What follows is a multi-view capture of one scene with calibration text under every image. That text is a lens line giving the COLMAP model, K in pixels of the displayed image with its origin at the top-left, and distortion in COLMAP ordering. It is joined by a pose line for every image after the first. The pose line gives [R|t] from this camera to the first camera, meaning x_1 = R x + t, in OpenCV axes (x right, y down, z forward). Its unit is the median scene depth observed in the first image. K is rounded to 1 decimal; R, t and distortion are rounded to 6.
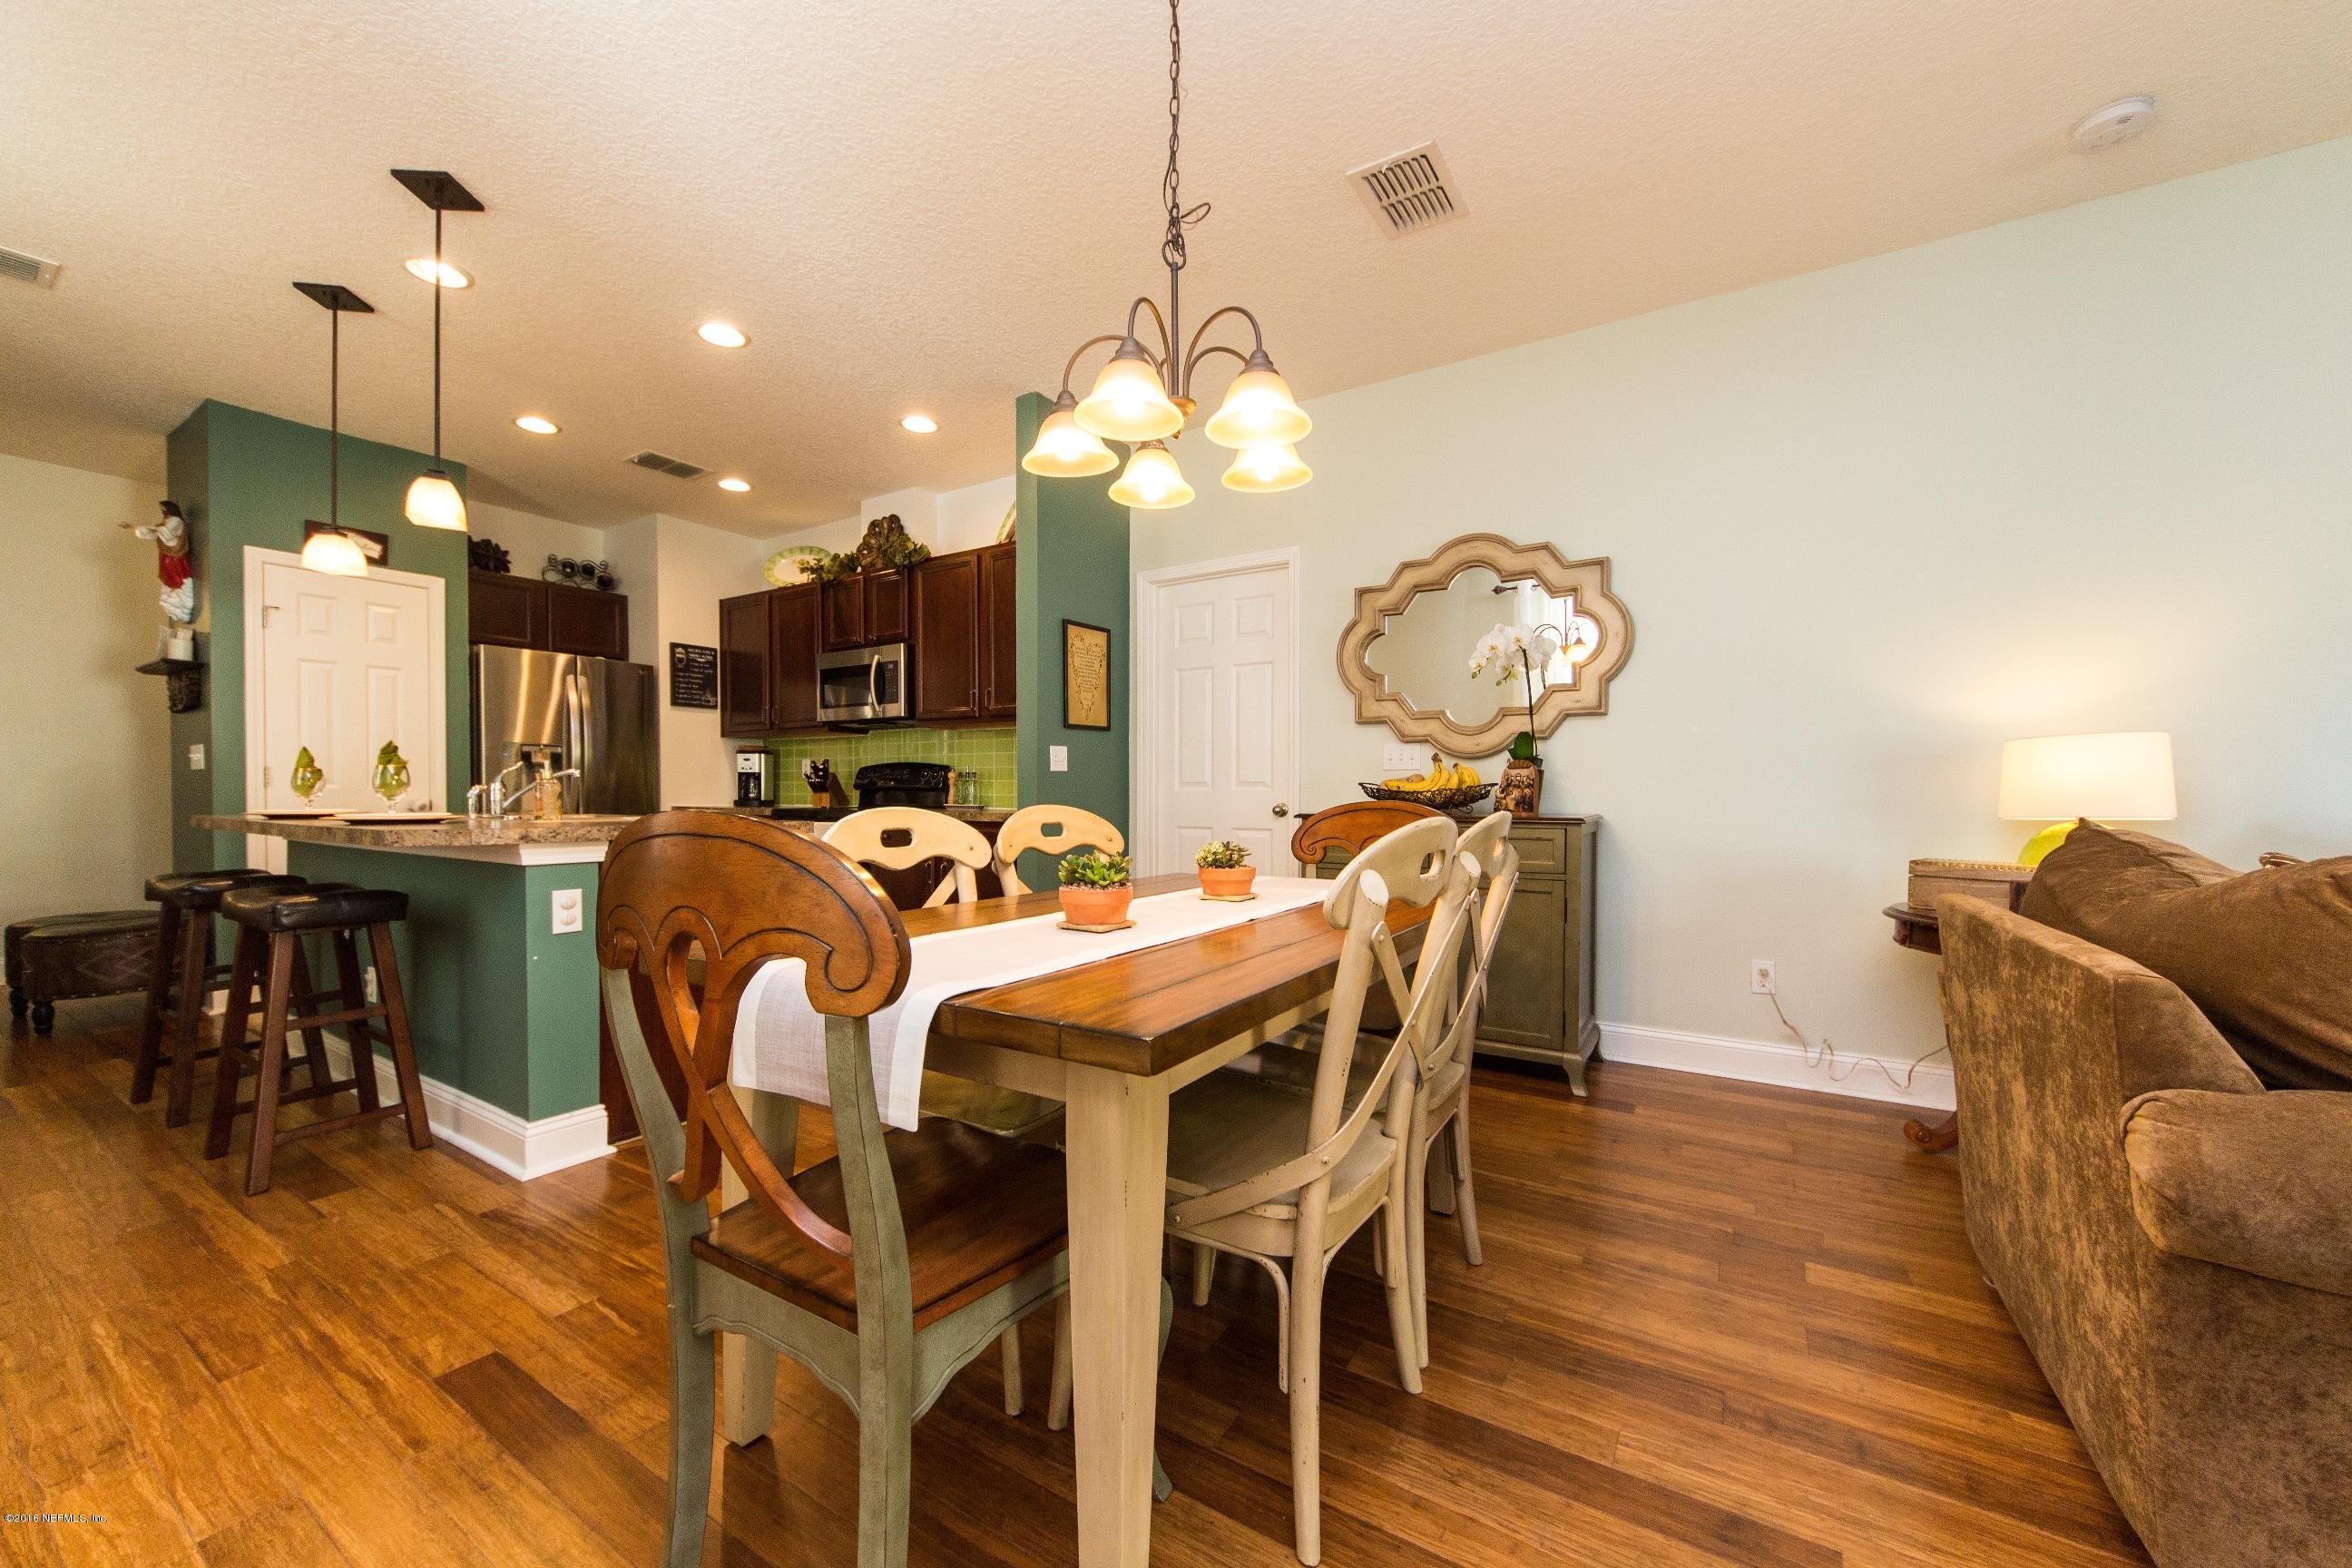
lens RADIAL K [[884.3, 0, 1169.6], [0, 884.3, 805.8], [0, 0, 1]] dist [0.000480, 0.000173]
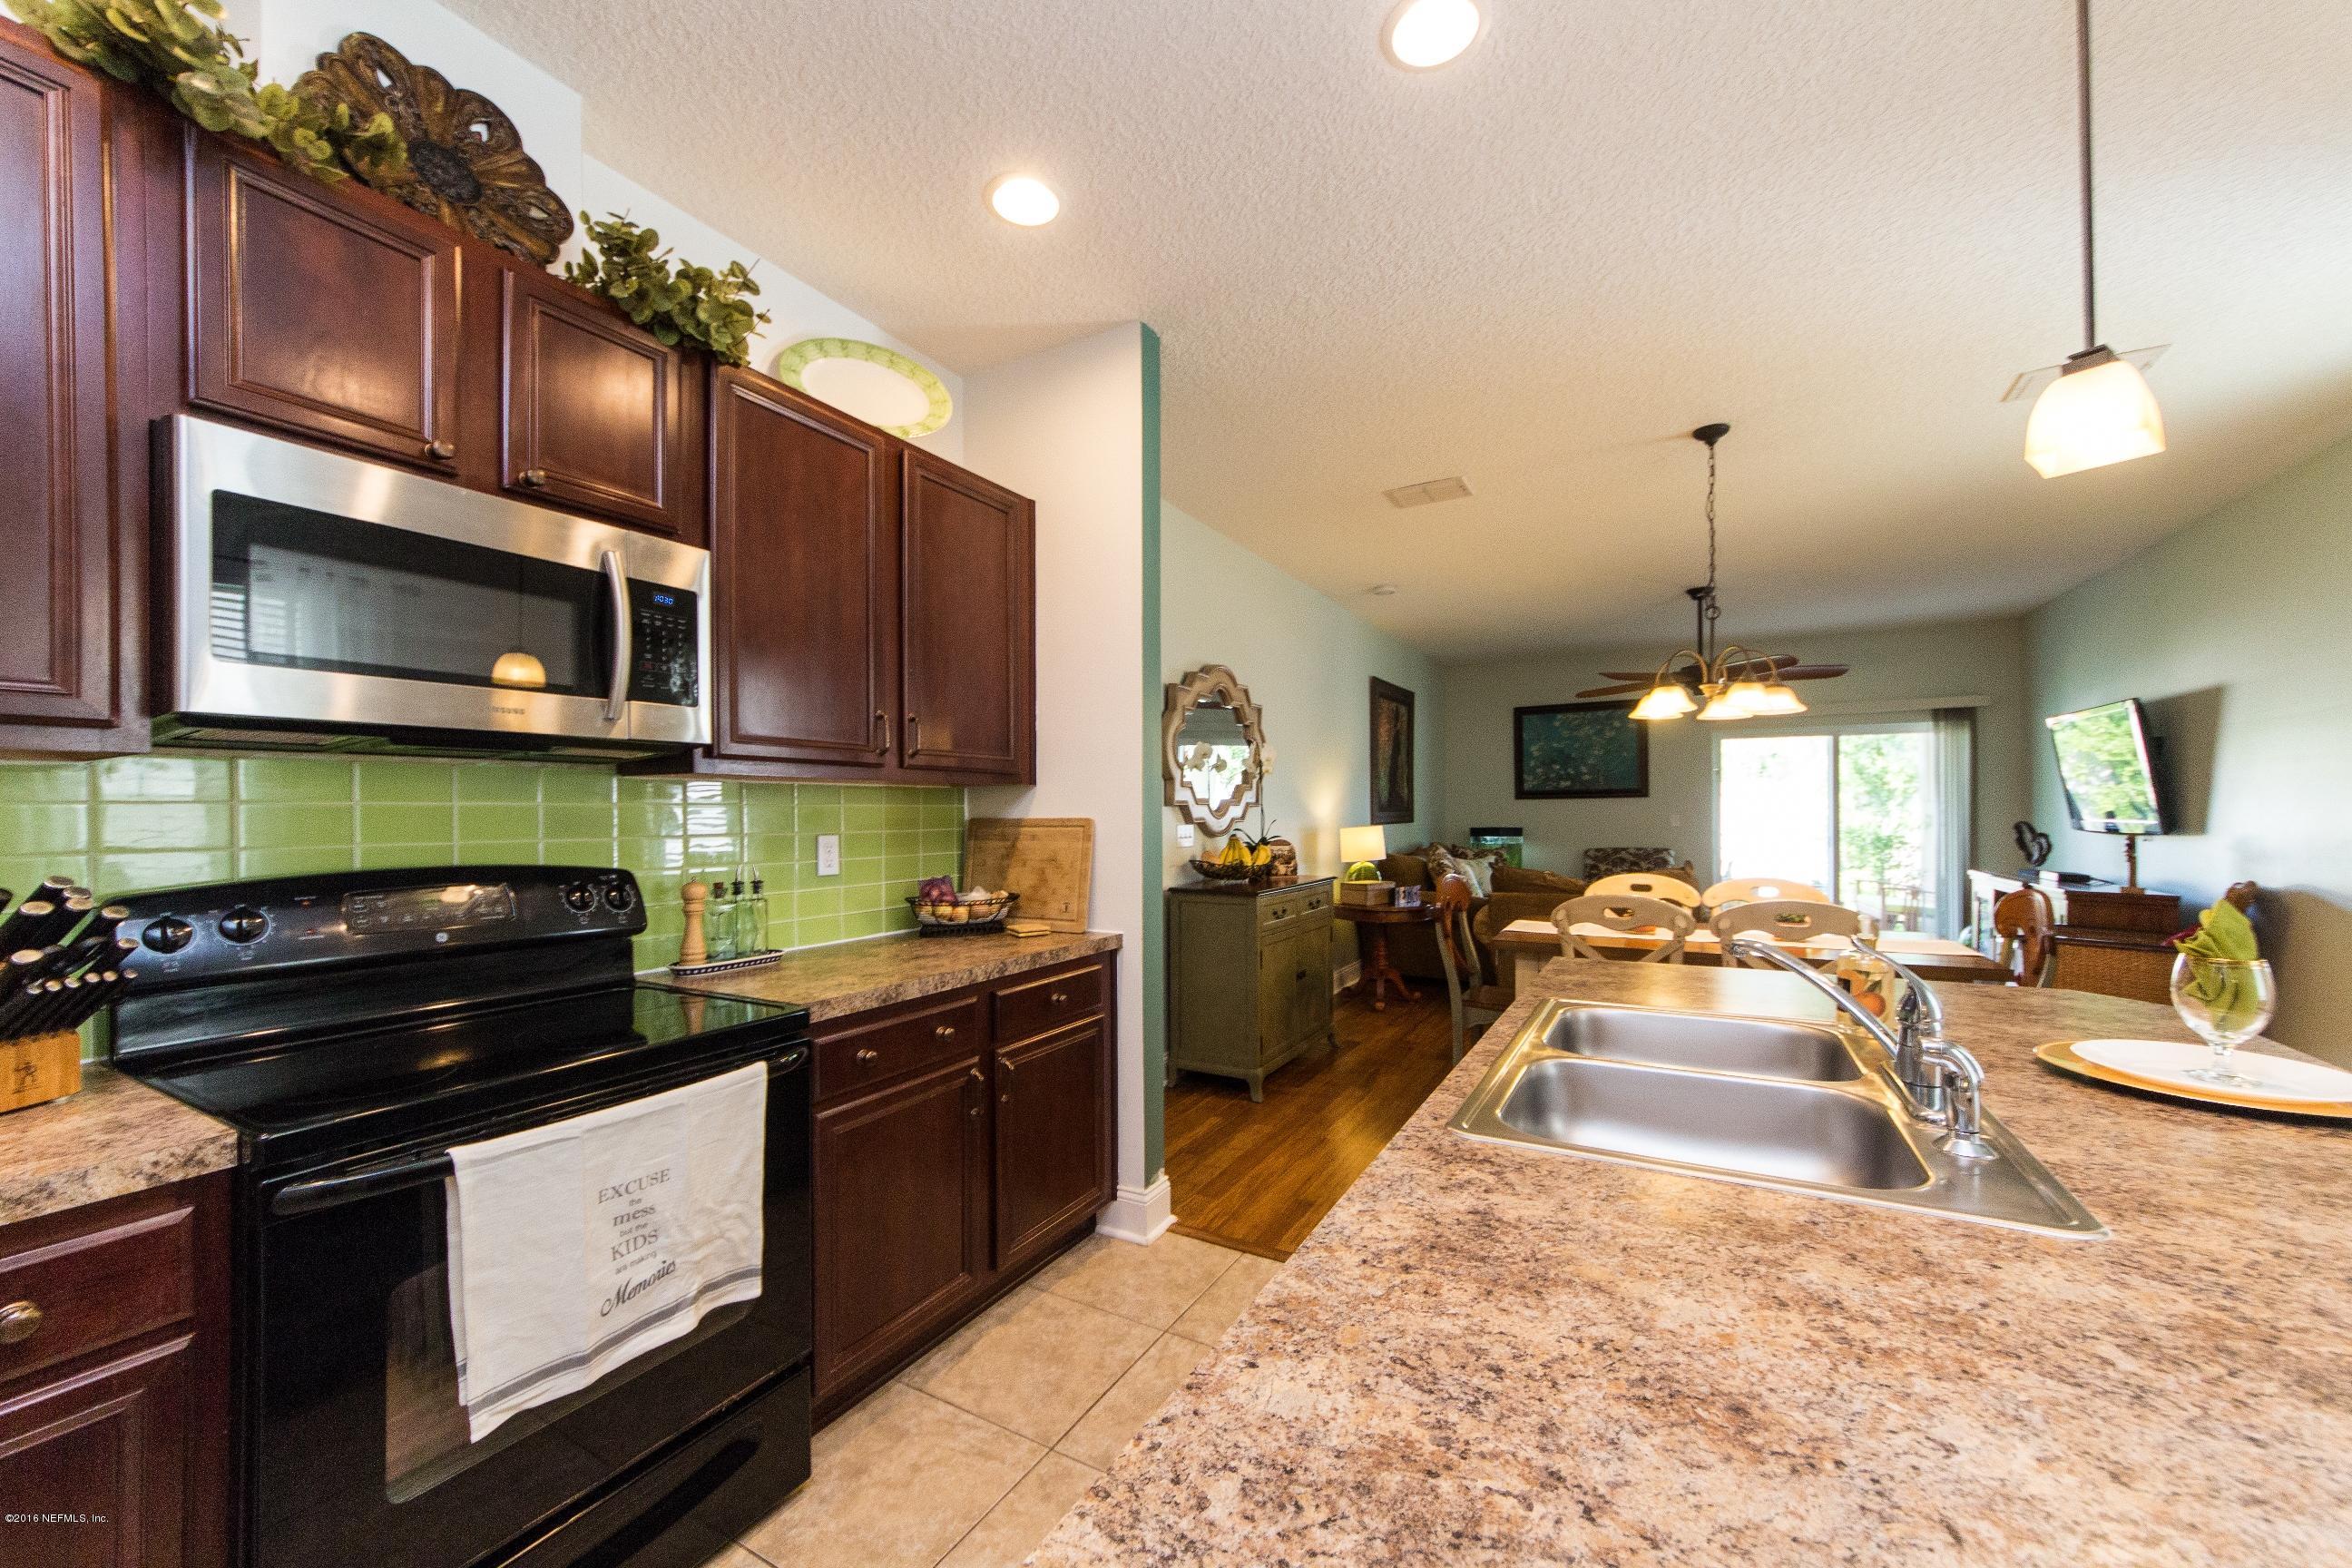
lens RADIAL K [[884.8, 0, 1175.9], [0, 884.8, 812.2], [0, 0, 1]] dist [0.001058, 0.000017]
pose [[-0.048213, -0.001237, 0.998836, -0.816764], [0.024802, 0.999689, 0.002435, -0.082341], [-0.998529, 0.024890, -0.048168, 0.974924]]
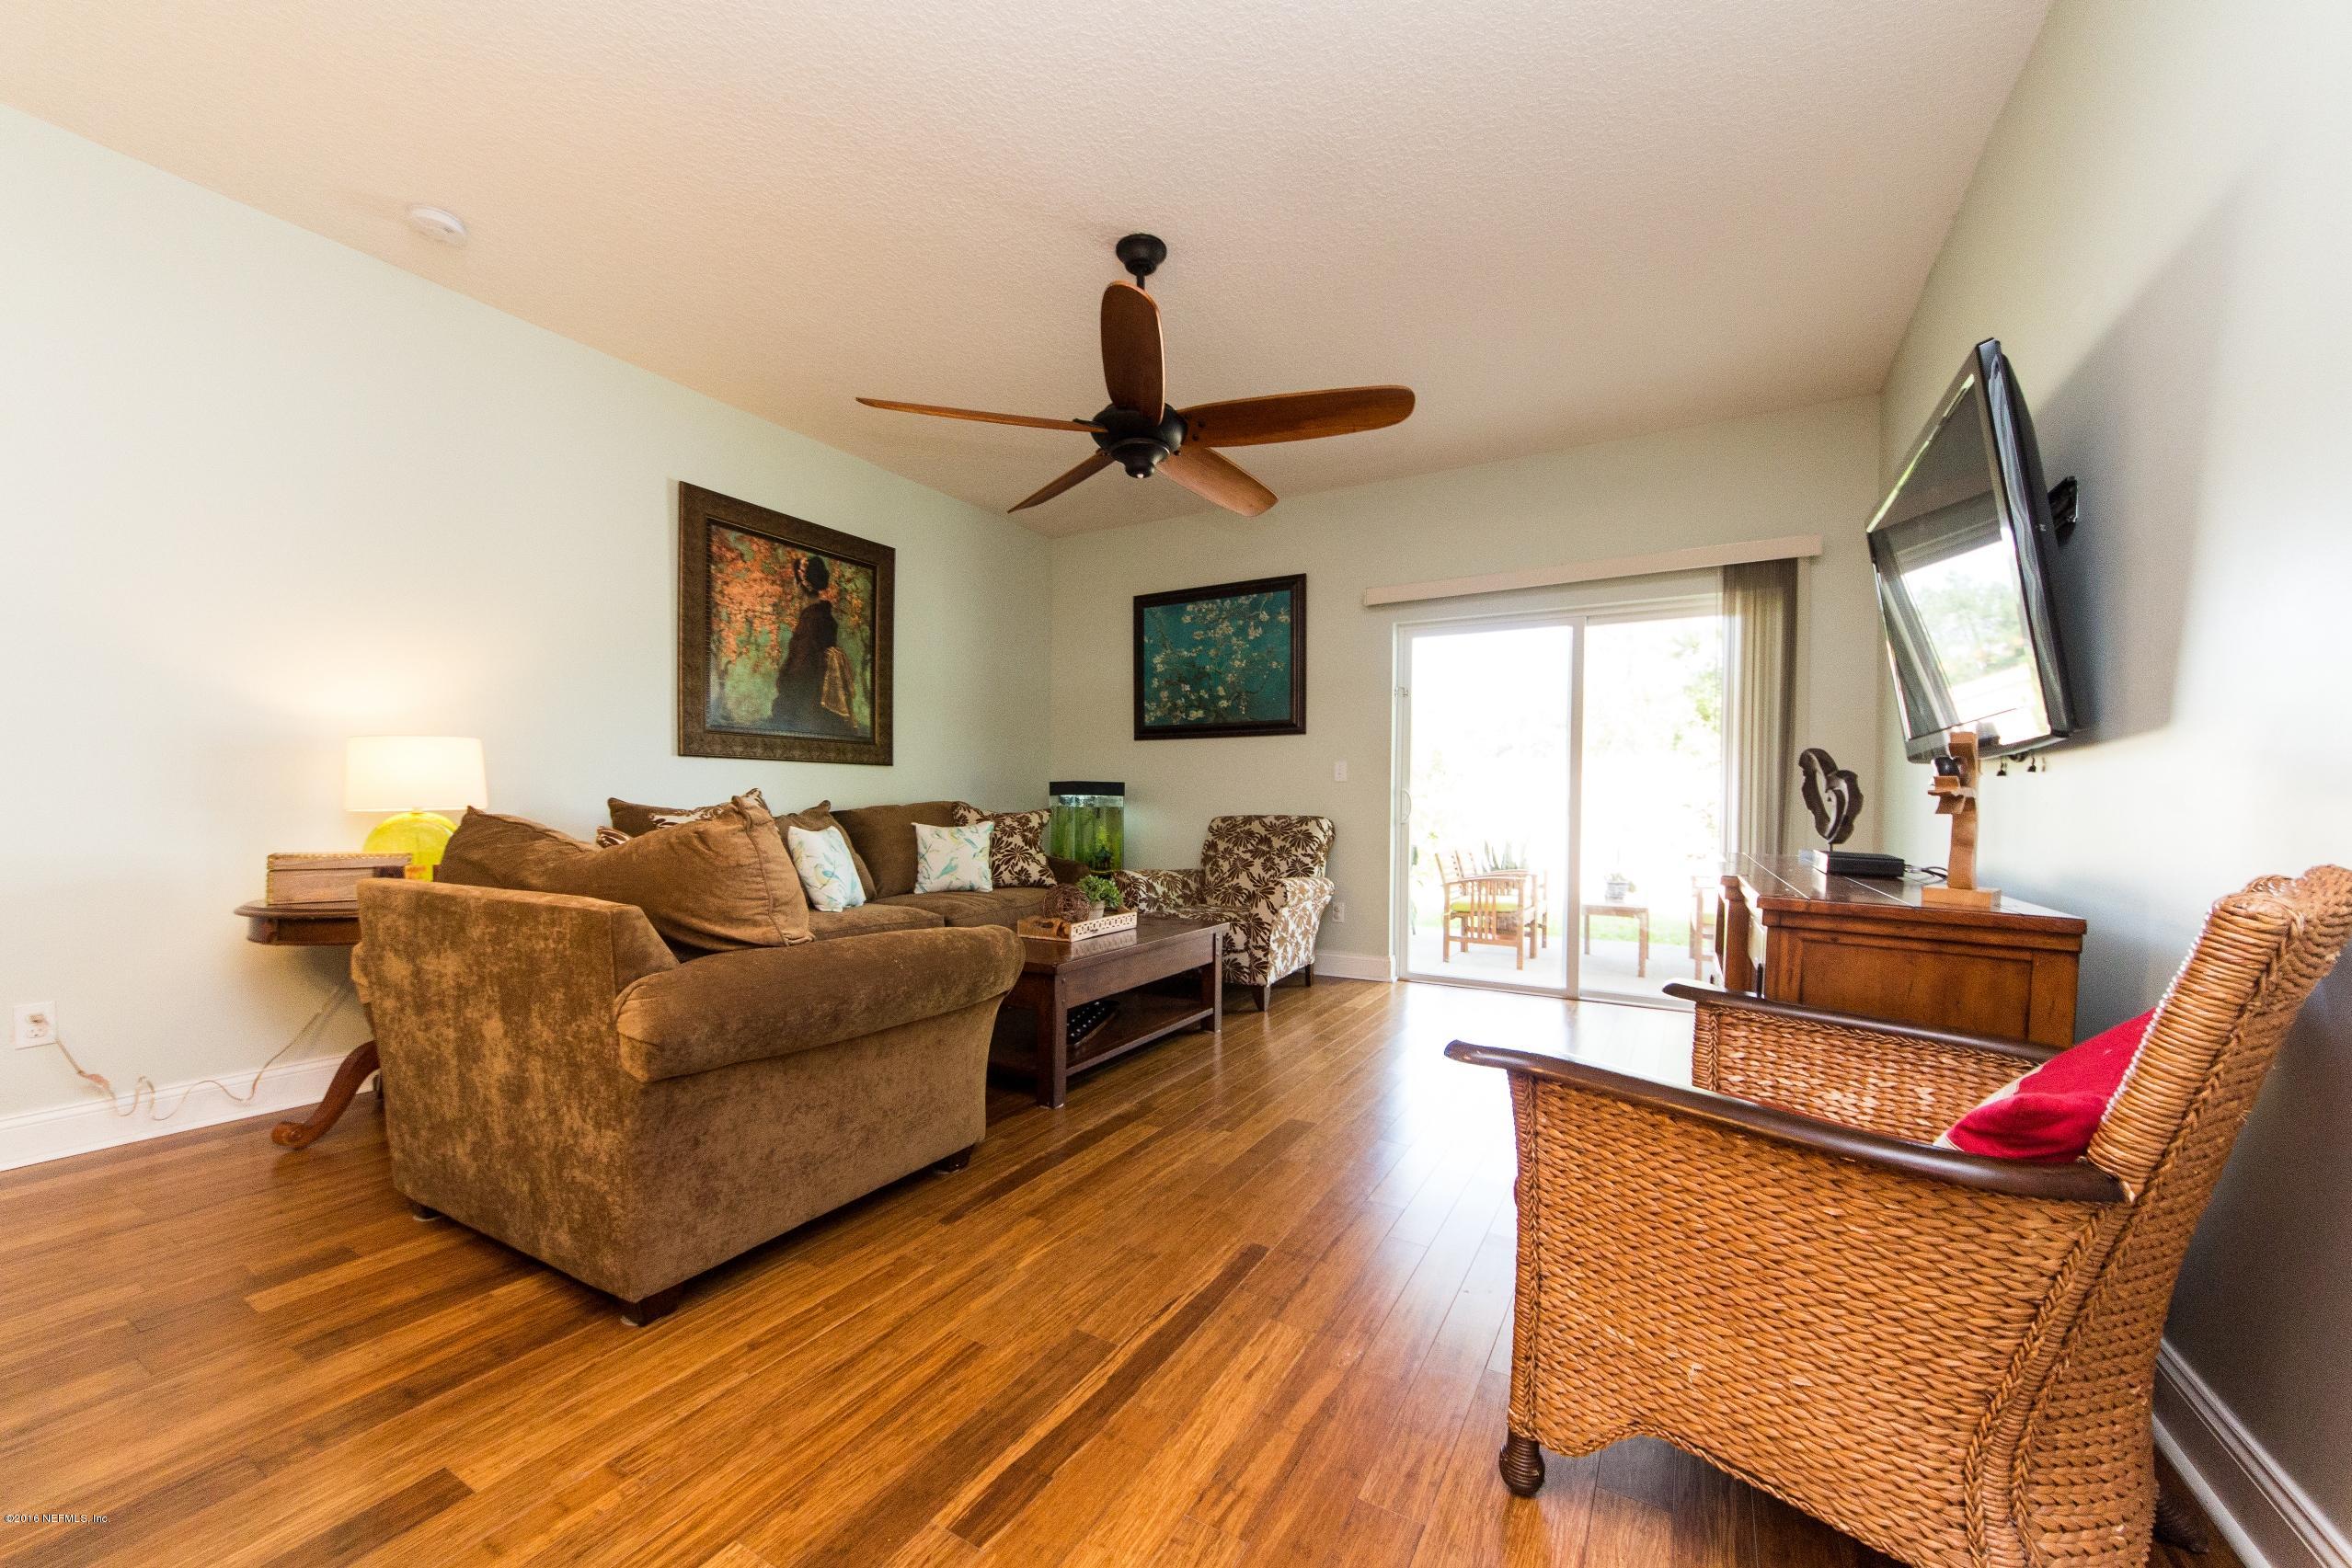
lens RADIAL K [[897.6, 0, 1178.1], [0, 897.6, 814.7], [0, 0, 1]] dist [0.008813, -0.000106]
pose [[-0.043608, -0.016246, 0.998917, -0.107791], [0.007948, 0.999830, 0.016608, 0.005746], [-0.999017, 0.008664, -0.043471, 0.036061]]
